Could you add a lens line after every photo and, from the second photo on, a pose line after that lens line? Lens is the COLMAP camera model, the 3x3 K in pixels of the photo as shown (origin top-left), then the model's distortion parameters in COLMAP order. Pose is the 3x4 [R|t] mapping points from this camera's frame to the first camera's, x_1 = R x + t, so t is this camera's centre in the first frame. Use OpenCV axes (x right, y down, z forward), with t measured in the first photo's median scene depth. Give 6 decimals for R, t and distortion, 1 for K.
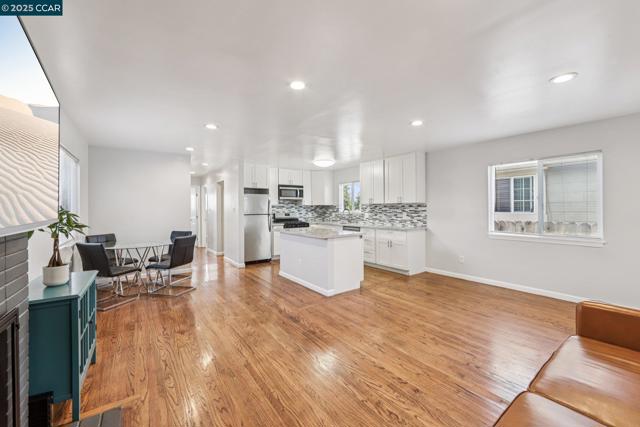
lens RADIAL K [[257.6, 0, 320.1], [0, 257.6, 210.2], [0, 0, 1]] dist [-0.009877, 0.001679]
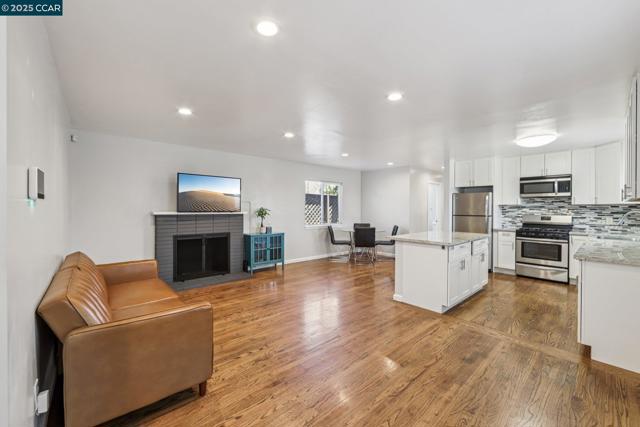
lens RADIAL K [[257.6, 0, 319.9], [0, 257.6, 210.2], [0, 0, 1]] dist [-0.009877, 0.001679]
pose [[0.101860, 0.012544, -0.994720, 0.595173], [-0.010805, 0.999875, 0.011503, -0.007290], [0.994740, 0.009577, 0.101983, 0.382707]]
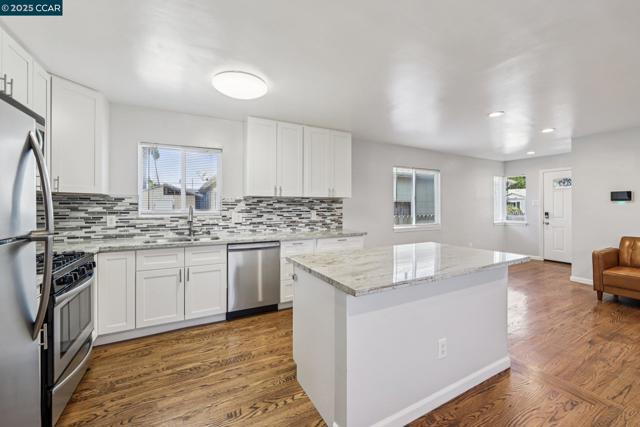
lens RADIAL K [[257.6, 0, 322.6], [0, 257.6, 207.7], [0, 0, 1]] dist [-0.009877, 0.001679]
pose [[0.129116, -0.002747, 0.991626, -0.340943], [0.004900, 0.999986, 0.002132, -0.000998], [-0.991617, 0.004583, 0.129128, 0.814328]]
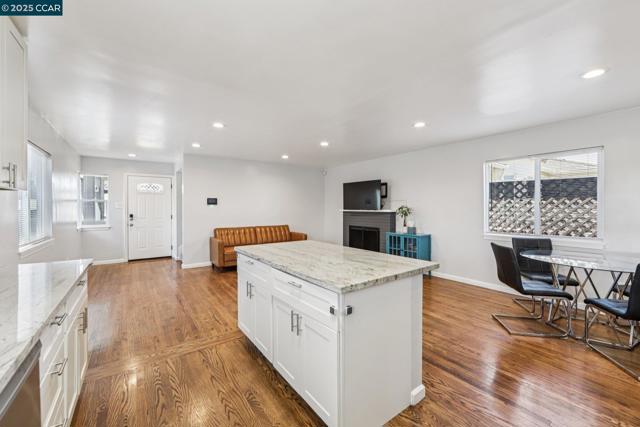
lens RADIAL K [[257.6, 0, 319.1], [0, 257.6, 208.3], [0, 0, 1]] dist [-0.009877, 0.001679]
pose [[-0.999937, 0.006477, -0.009135, -0.009596], [0.006401, 0.999945, 0.008299, -0.004519], [0.009188, 0.008240, -0.999924, 1.101861]]
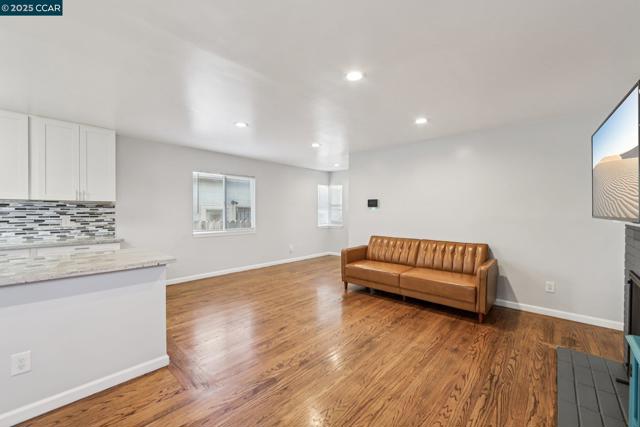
lens RADIAL K [[257.6, 0, 320.7], [0, 257.6, 213.9], [0, 0, 1]] dist [-0.009877, 0.001679]
pose [[-0.202026, -0.006454, 0.979359, -0.361588], [0.004263, 0.999963, 0.007469, 0.001493], [-0.979371, 0.005684, -0.201991, 0.484928]]
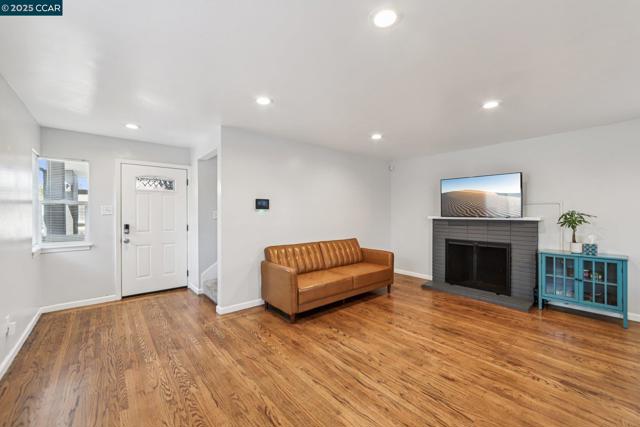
lens RADIAL K [[257.6, 0, 319.0], [0, 257.6, 214.1], [0, 0, 1]] dist [-0.009877, 0.001679]
pose [[-0.997001, 0.006545, -0.077108, 0.282446], [0.005861, 0.999941, 0.009098, -0.005587], [0.077163, 0.008619, -0.996981, 0.769652]]
